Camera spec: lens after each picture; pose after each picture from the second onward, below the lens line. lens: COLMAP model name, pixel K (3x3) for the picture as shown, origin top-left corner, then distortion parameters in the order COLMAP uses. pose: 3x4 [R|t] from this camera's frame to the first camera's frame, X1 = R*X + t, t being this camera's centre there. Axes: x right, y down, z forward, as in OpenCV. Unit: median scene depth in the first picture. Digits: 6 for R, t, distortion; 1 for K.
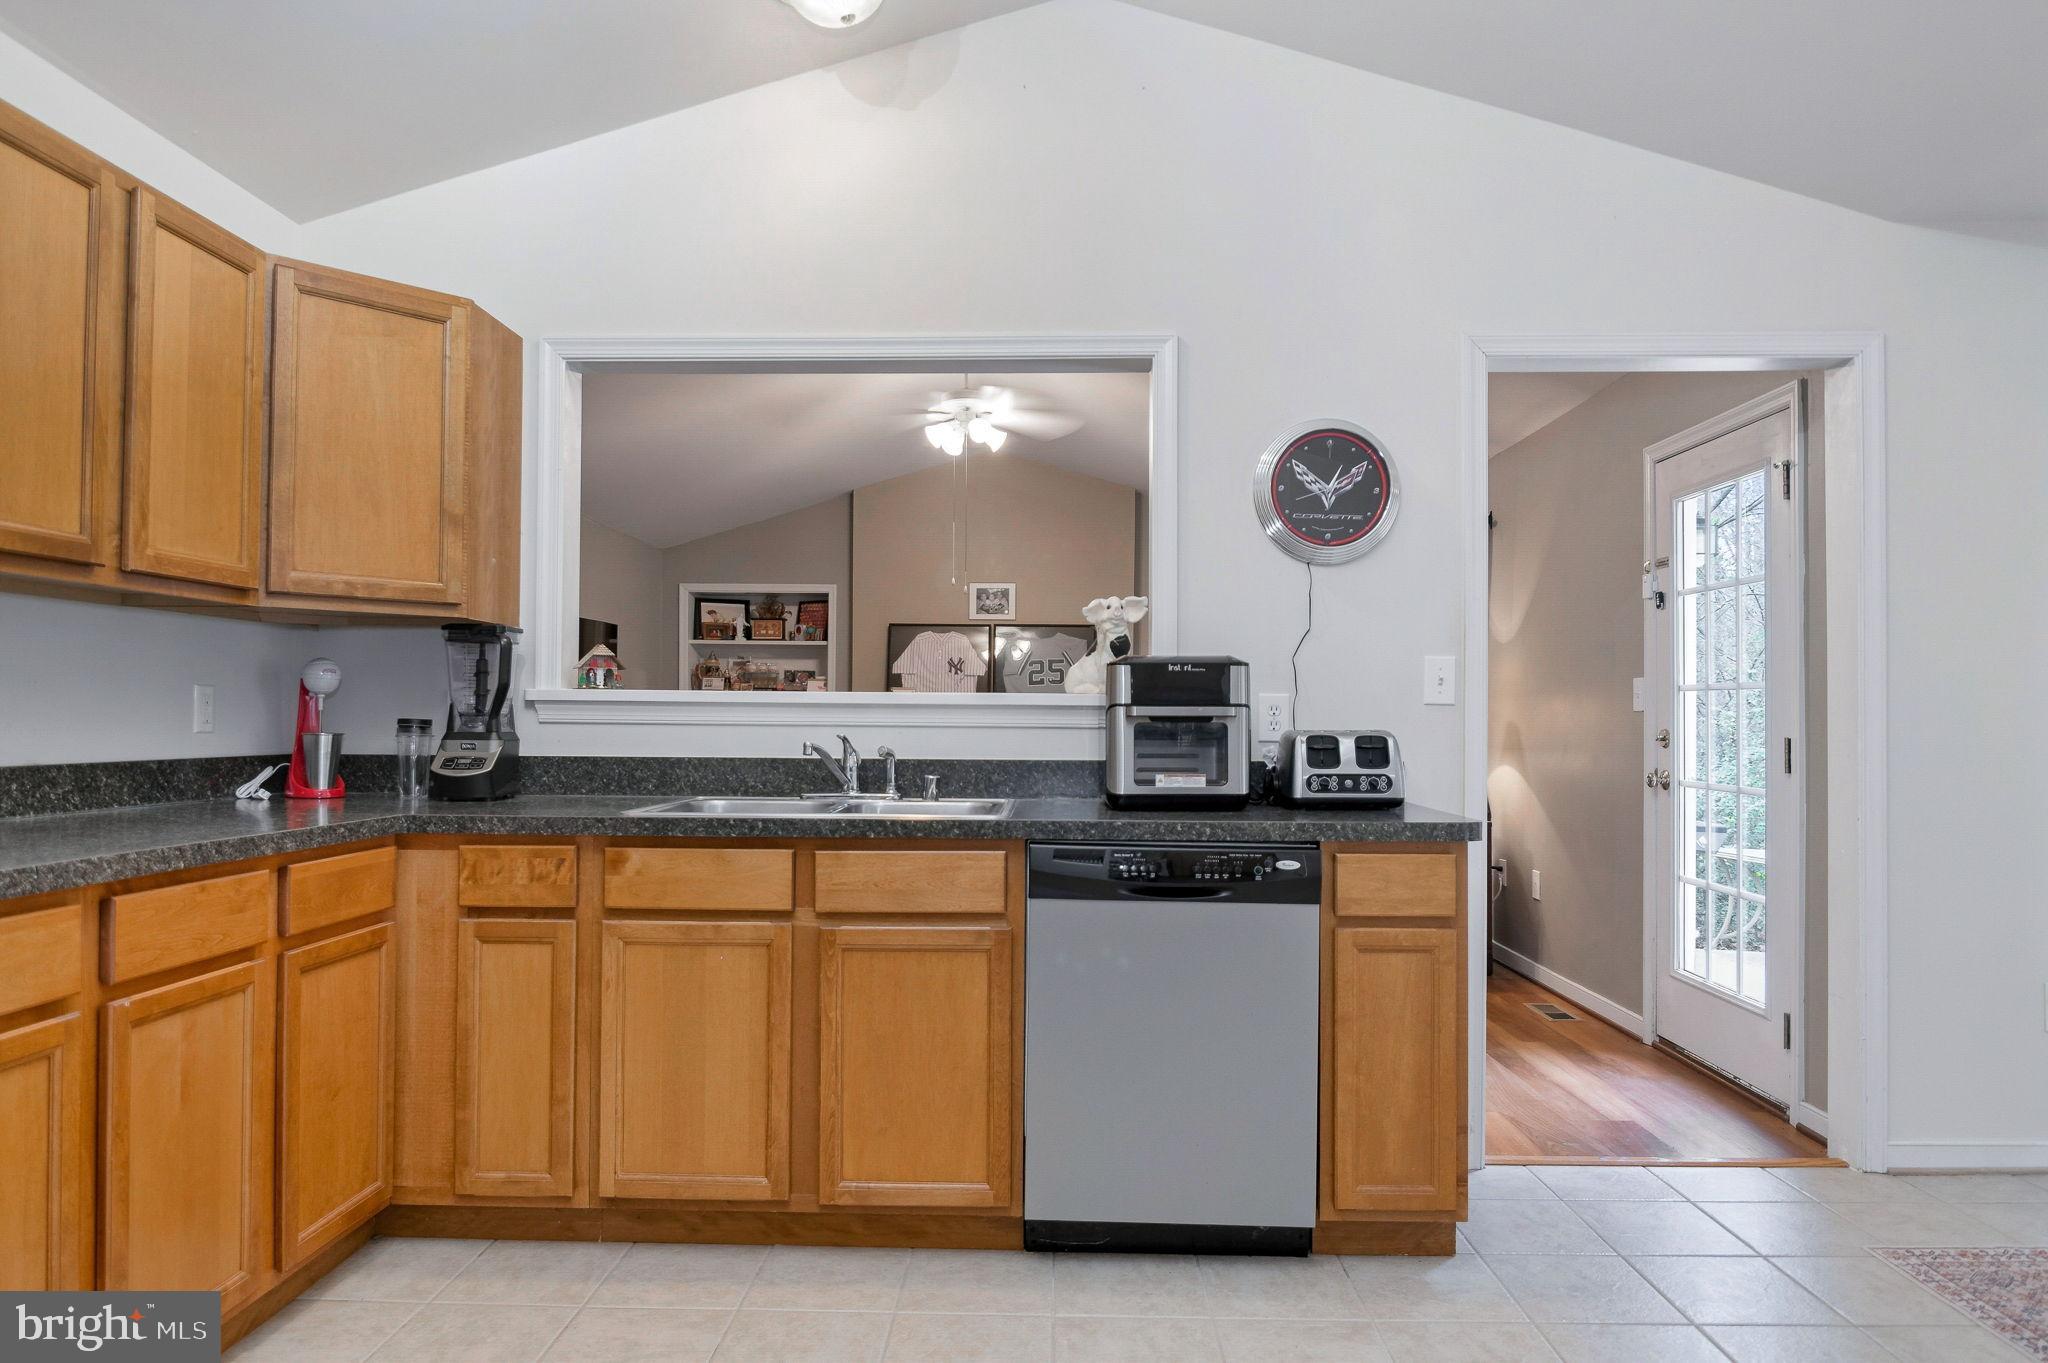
lens RADIAL K [[1229.0, 0, 1082.3], [0, 1229.0, 692.7], [0, 0, 1]] dist [-0.000191, -0.002236]
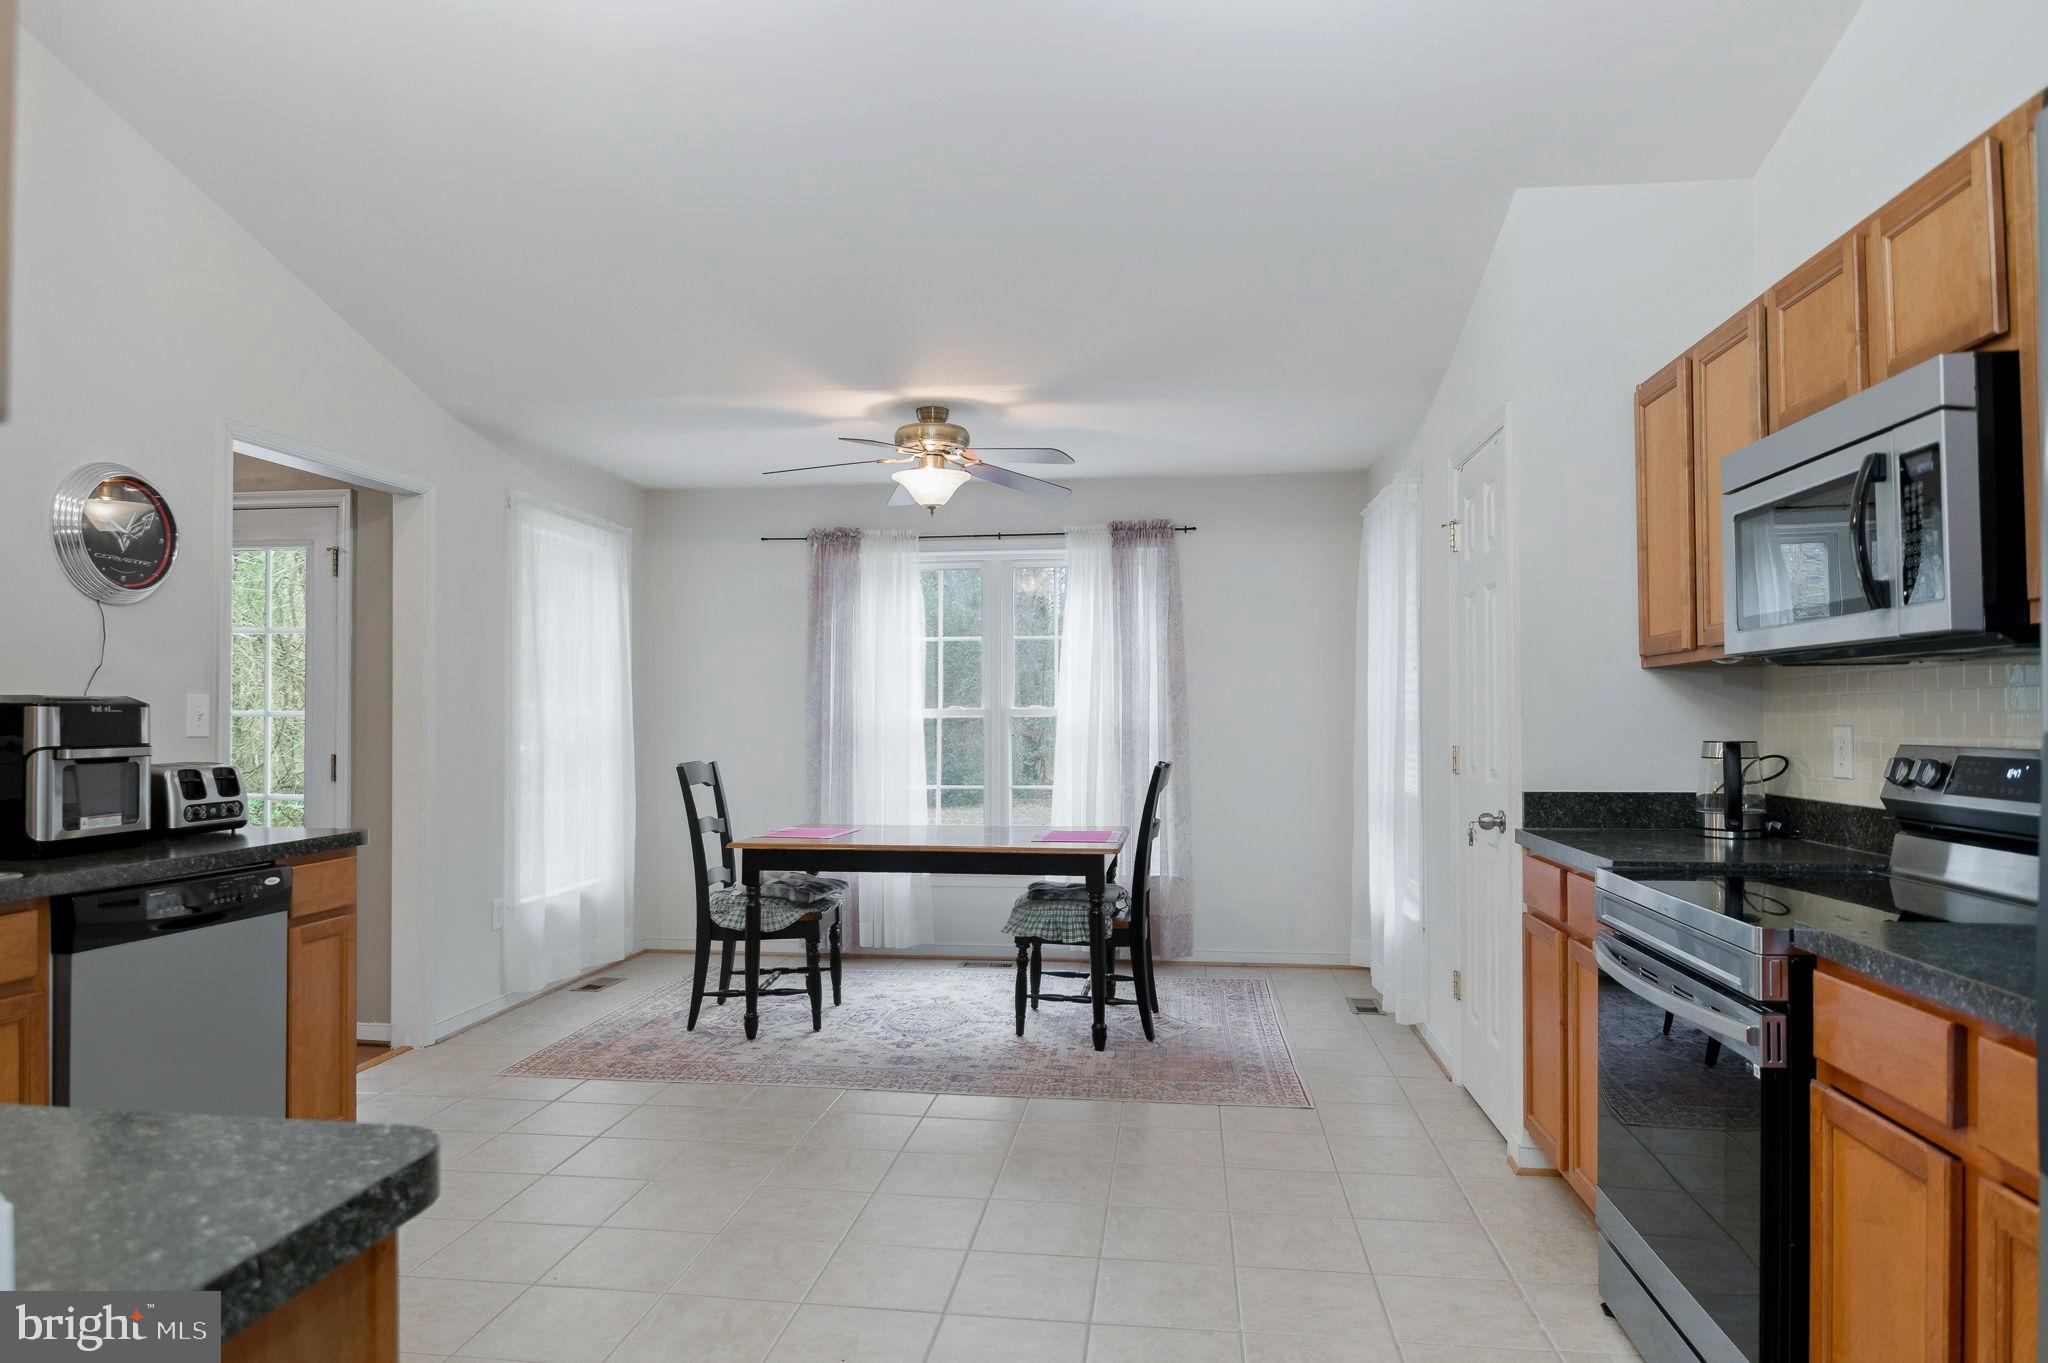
lens RADIAL K [[1229.0, 0, 1019.8], [0, 1229.0, 691.6], [0, 0, 1]] dist [-0.000191, -0.002236]
pose [[0.108877, 0.014706, 0.993946, -0.824599], [-0.019464, 0.999730, -0.012660, -0.035945], [-0.993865, -0.017967, 0.109134, 0.143745]]
